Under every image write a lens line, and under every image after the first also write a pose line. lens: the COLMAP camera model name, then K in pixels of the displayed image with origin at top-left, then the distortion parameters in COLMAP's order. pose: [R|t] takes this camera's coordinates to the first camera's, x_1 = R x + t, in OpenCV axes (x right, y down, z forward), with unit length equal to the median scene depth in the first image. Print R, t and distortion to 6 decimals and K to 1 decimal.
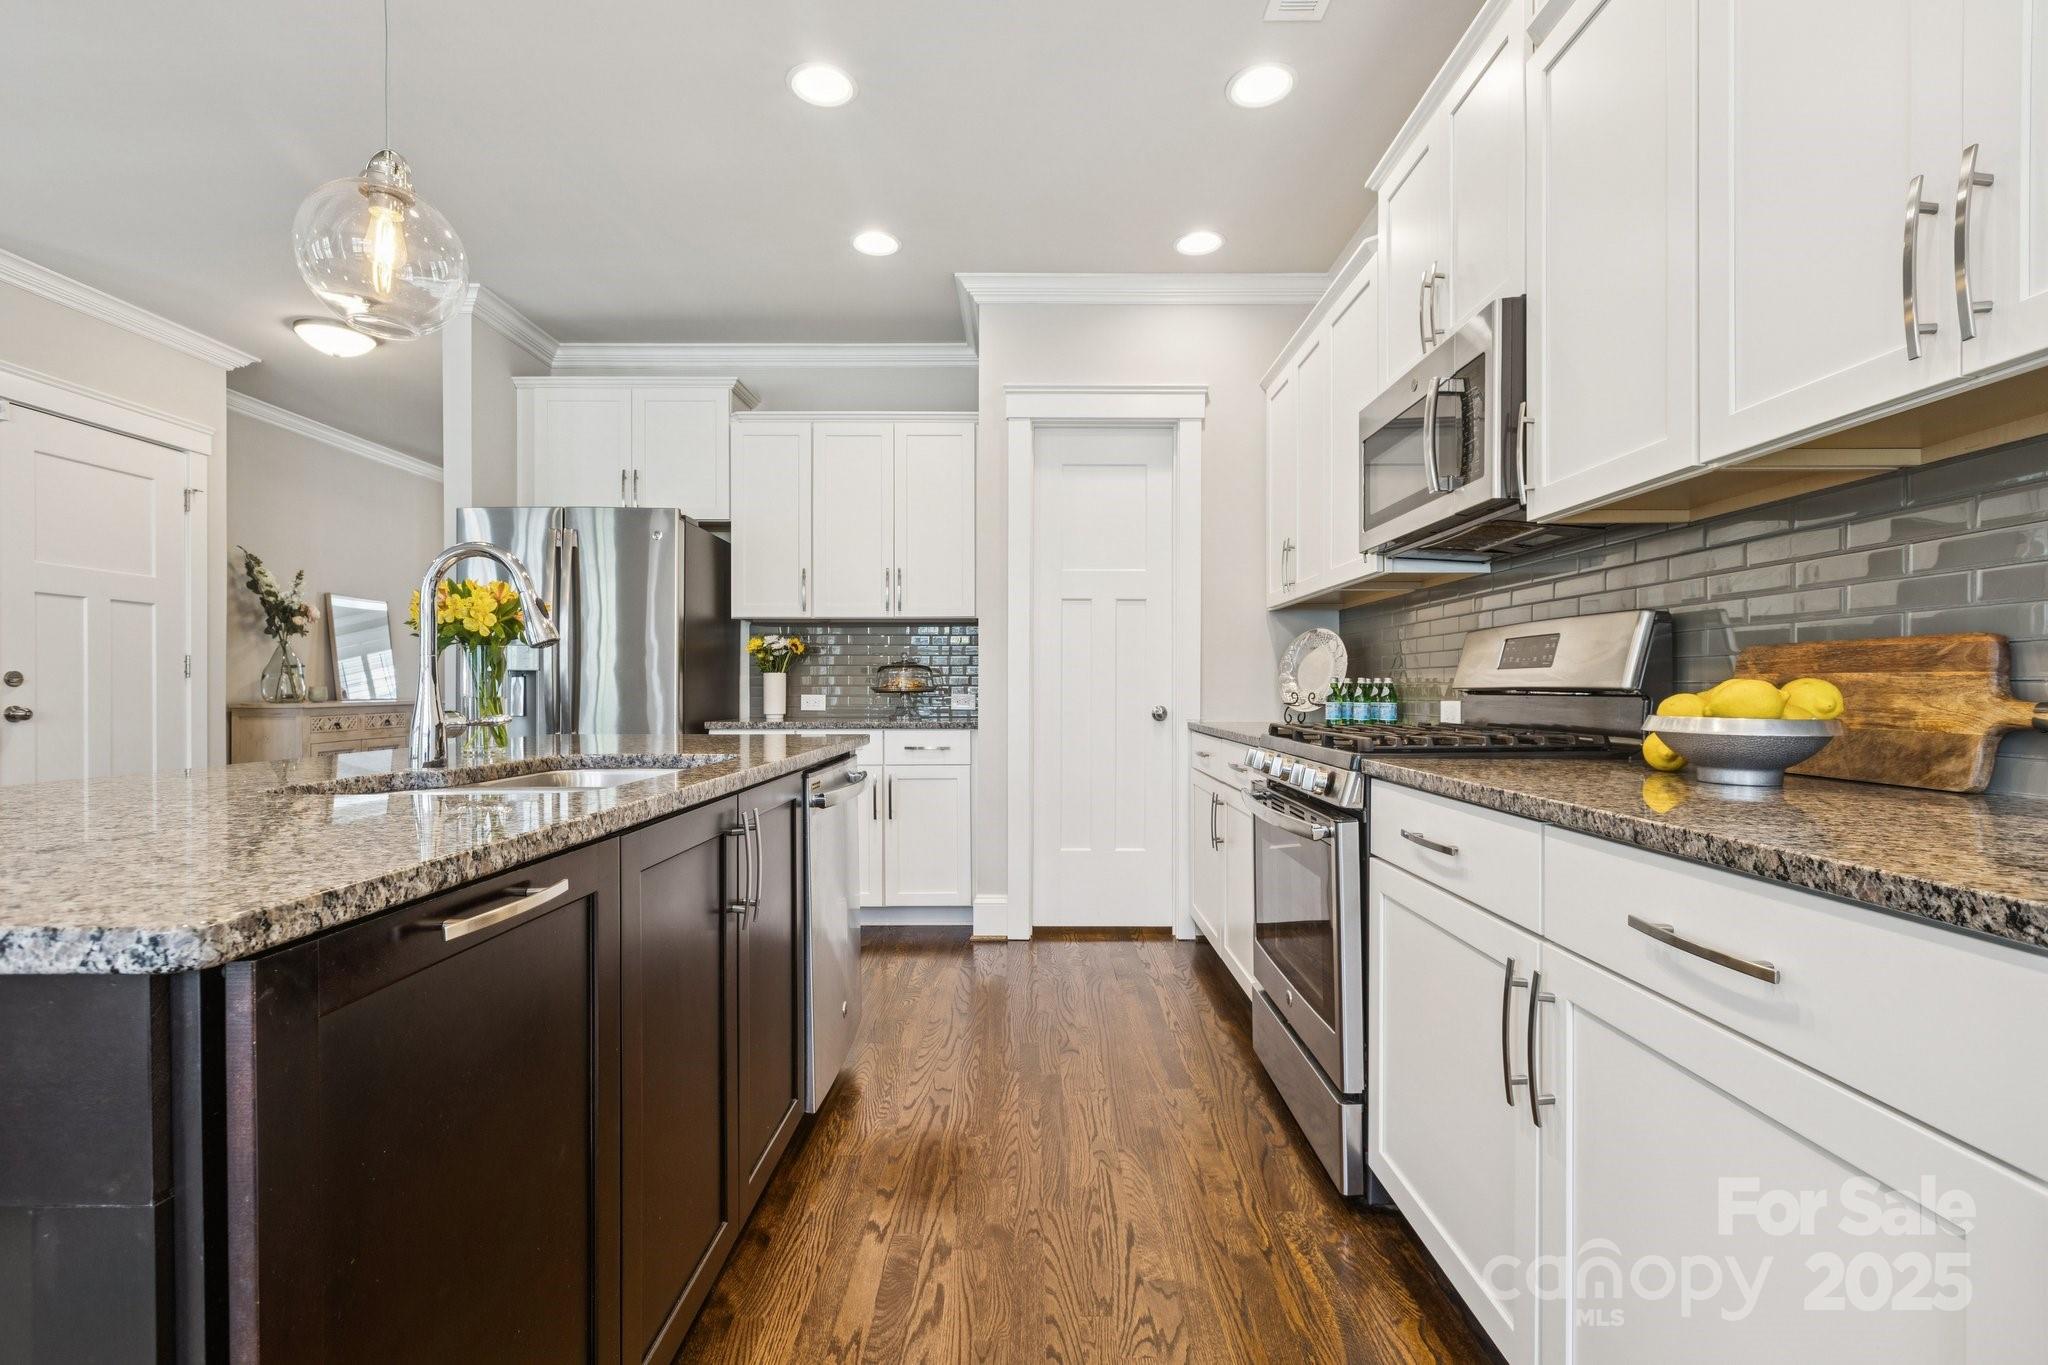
lens RADIAL K [[918.2, 0, 1028.1], [0, 918.2, 690.4], [0, 0, 1]] dist [0.003616, -0.000623]
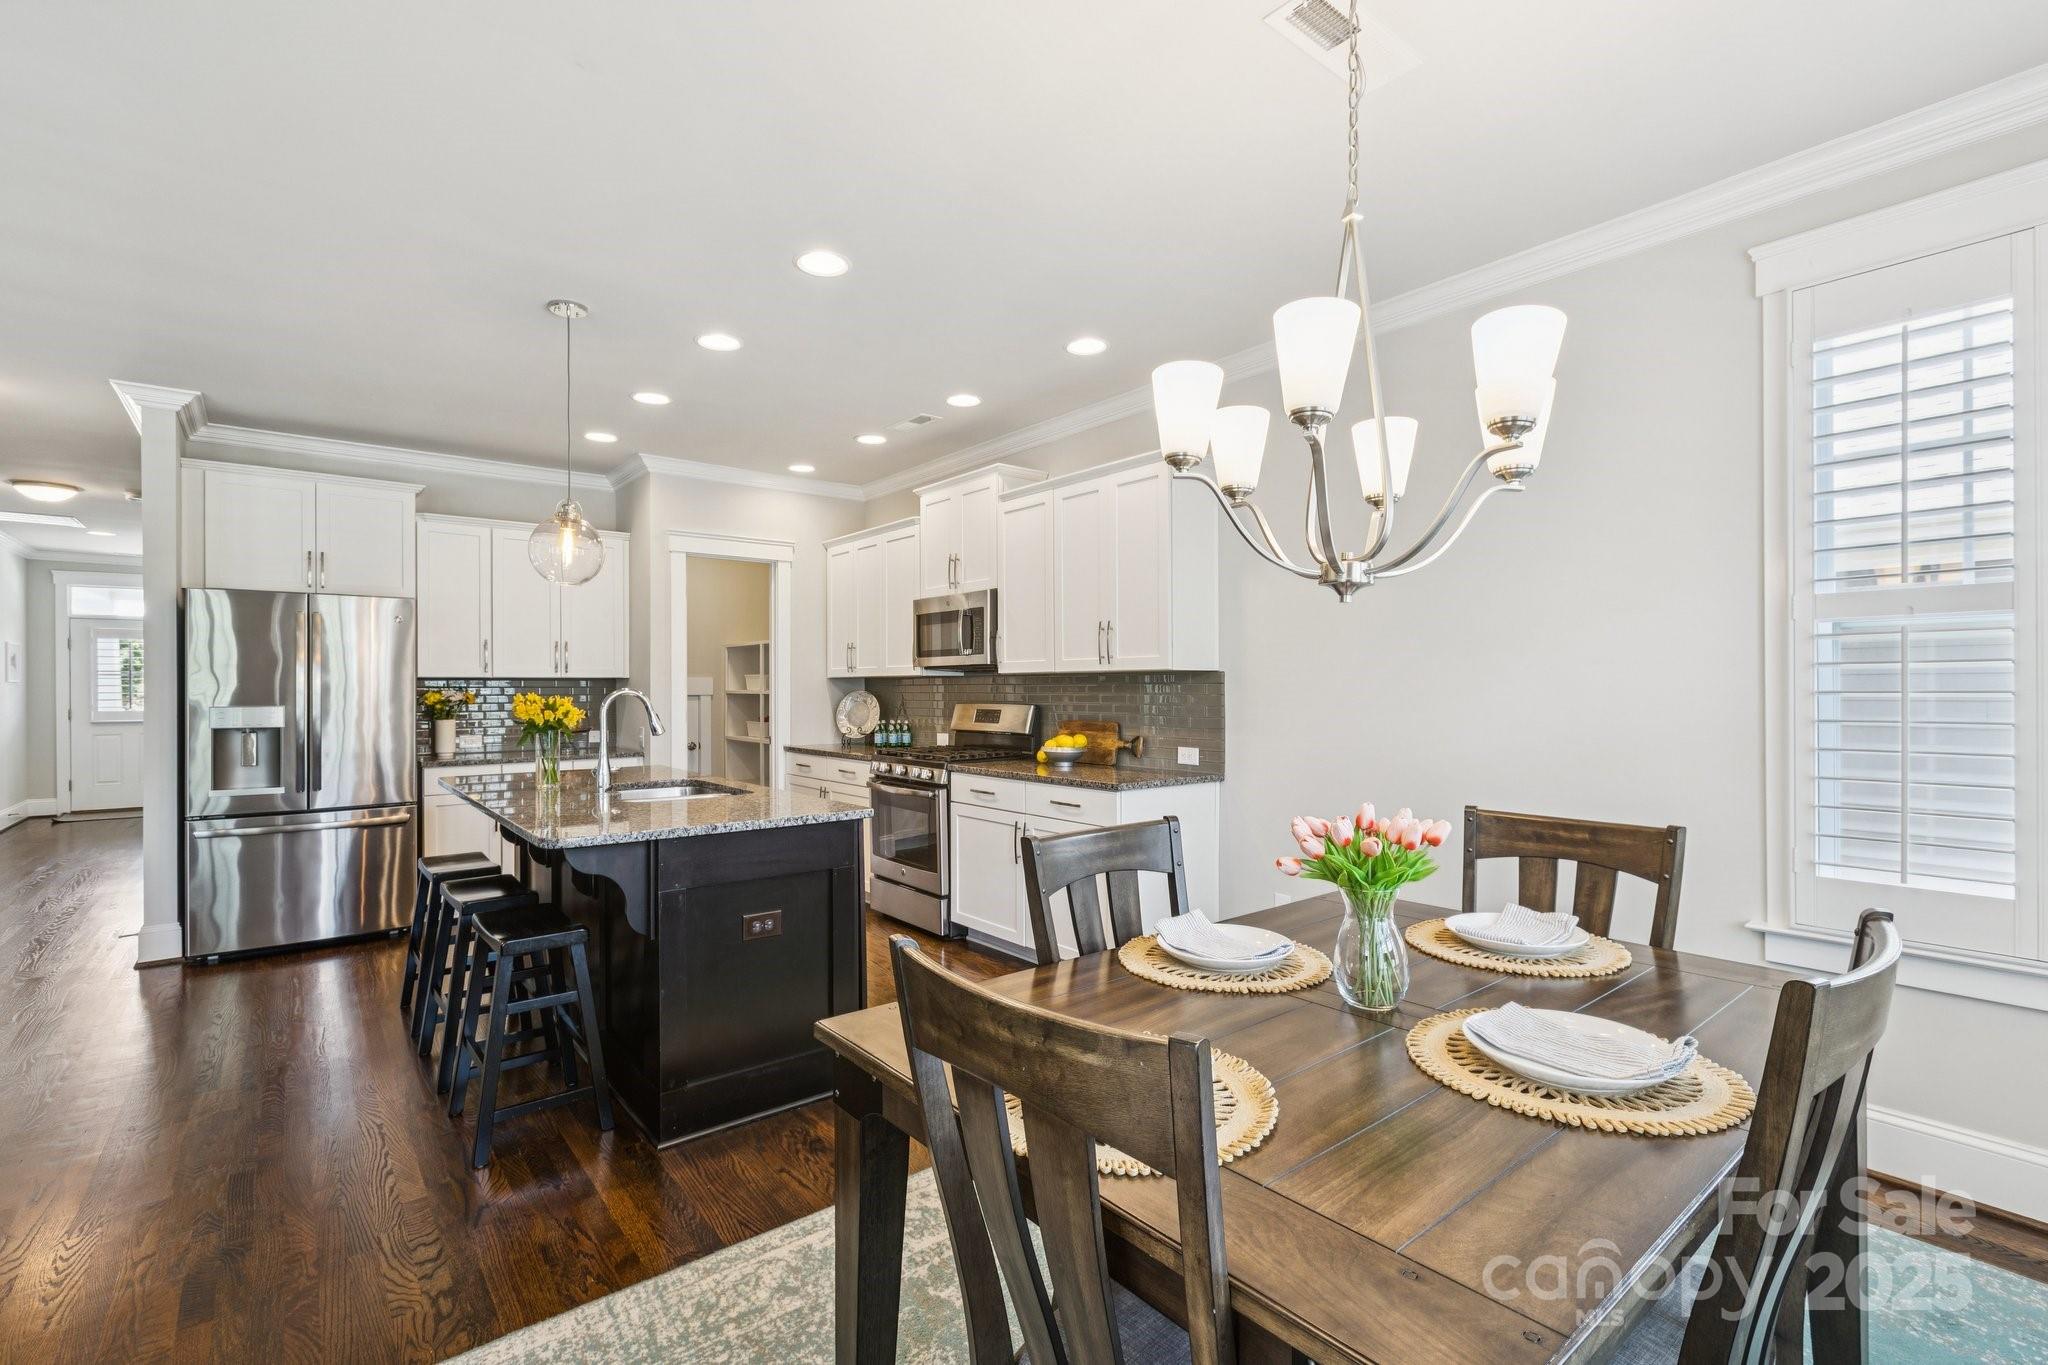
lens RADIAL K [[918.2, 0, 1026.9], [0, 918.2, 688.0], [0, 0, 1]] dist [0.003616, -0.000623]
pose [[0.779191, -0.003853, 0.626775, -0.512400], [0.005561, 0.999984, -0.000767, -0.065385], [-0.626762, 0.004083, 0.779200, -0.546494]]
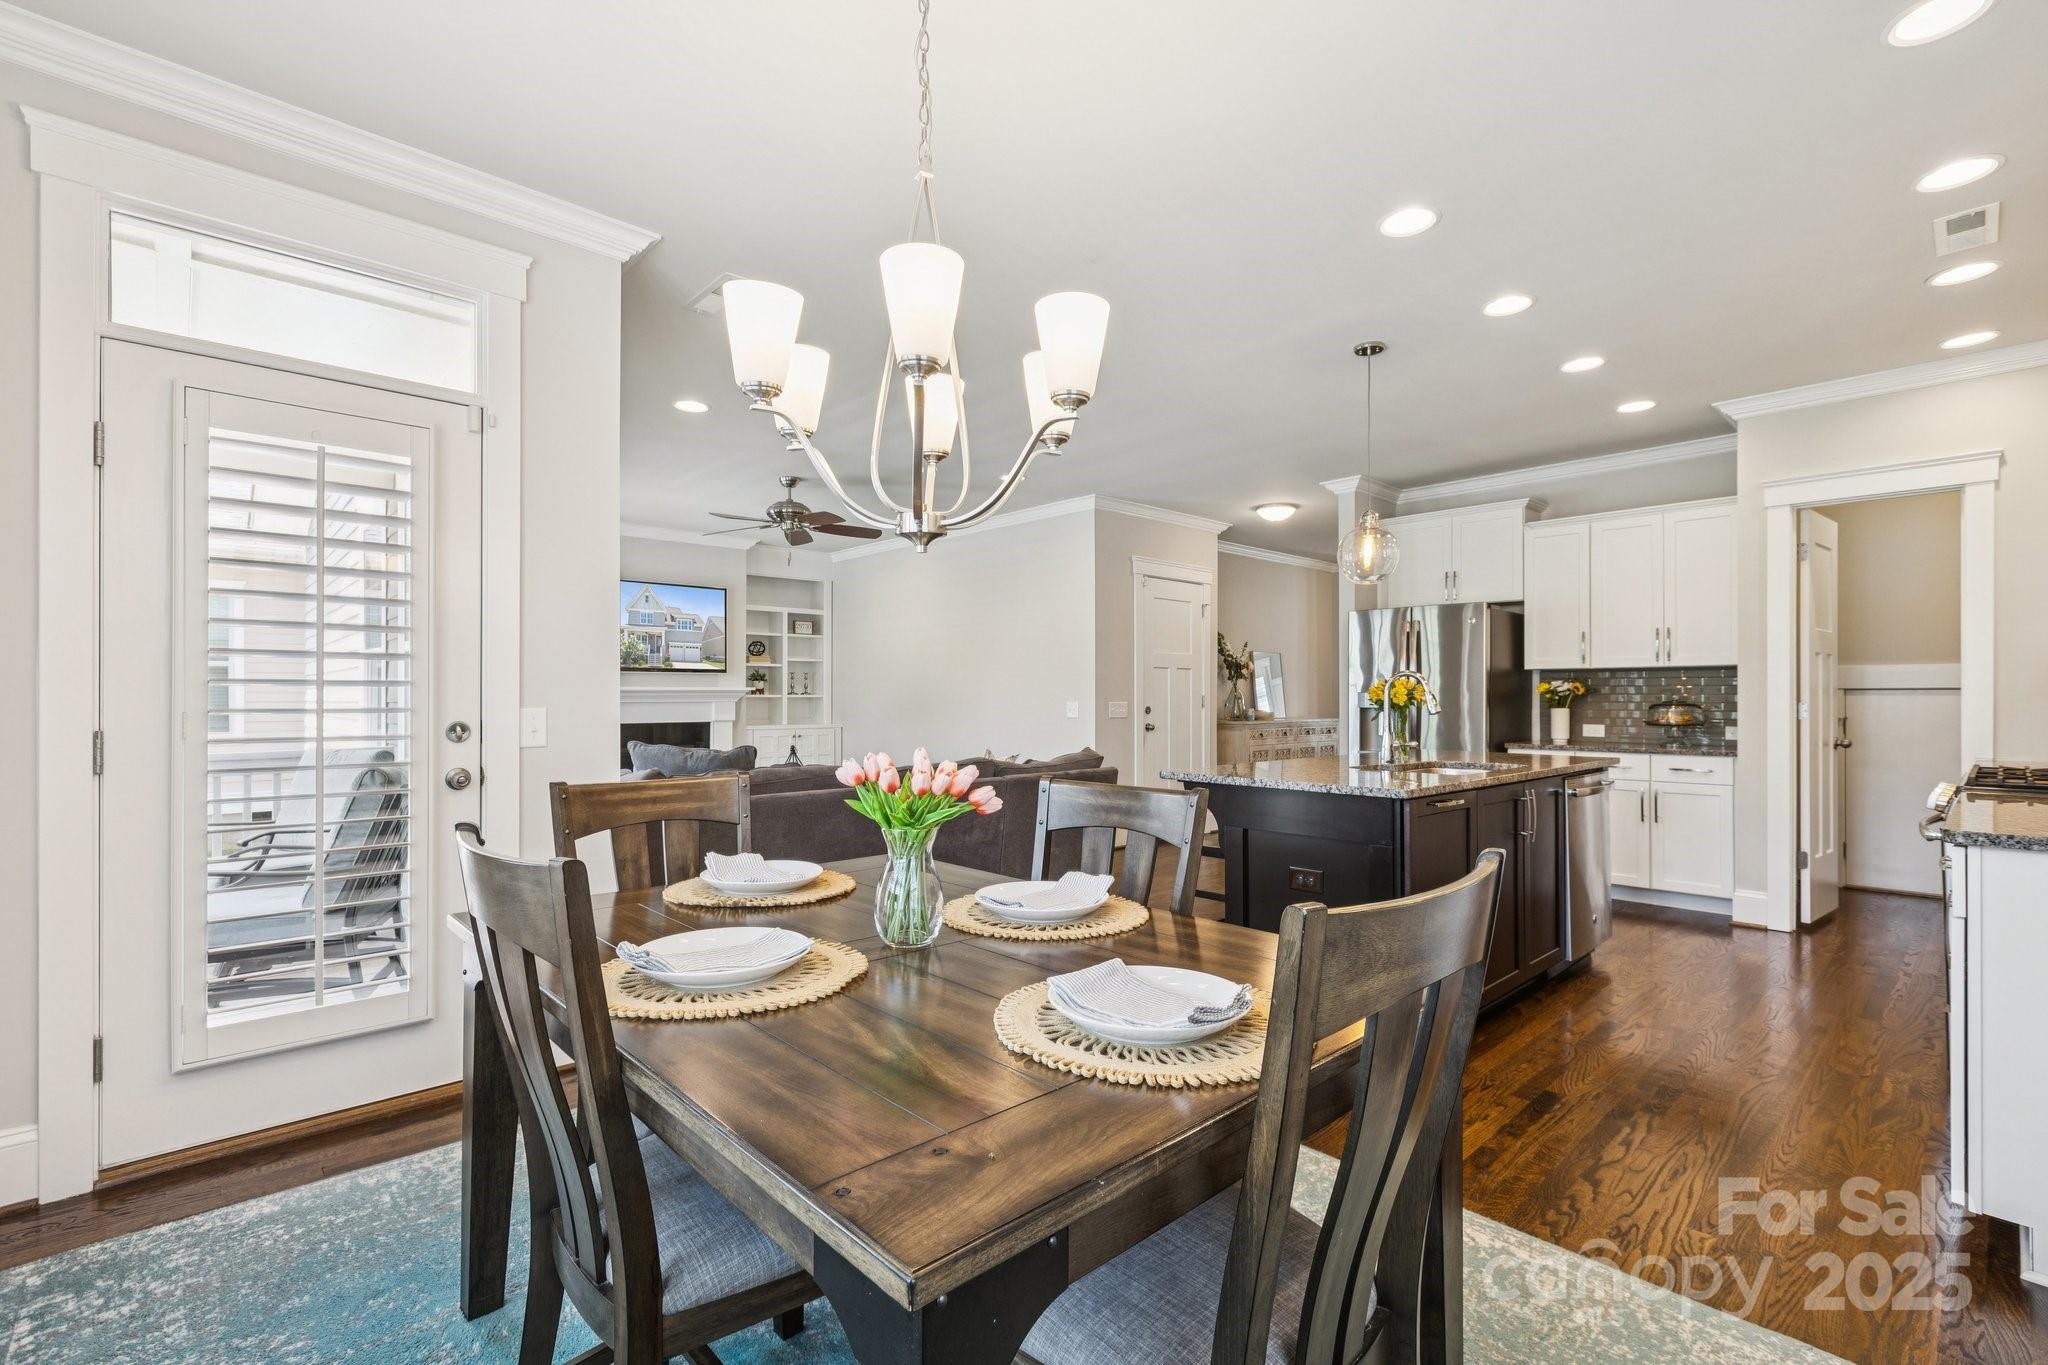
lens RADIAL K [[918.2, 0, 1025.3], [0, 918.2, 686.8], [0, 0, 1]] dist [0.003616, -0.000623]
pose [[0.684041, -0.006927, -0.729411, 0.197363], [-0.003395, 0.999914, -0.012680, -0.035379], [0.729436, 0.011150, 0.683958, -0.570052]]
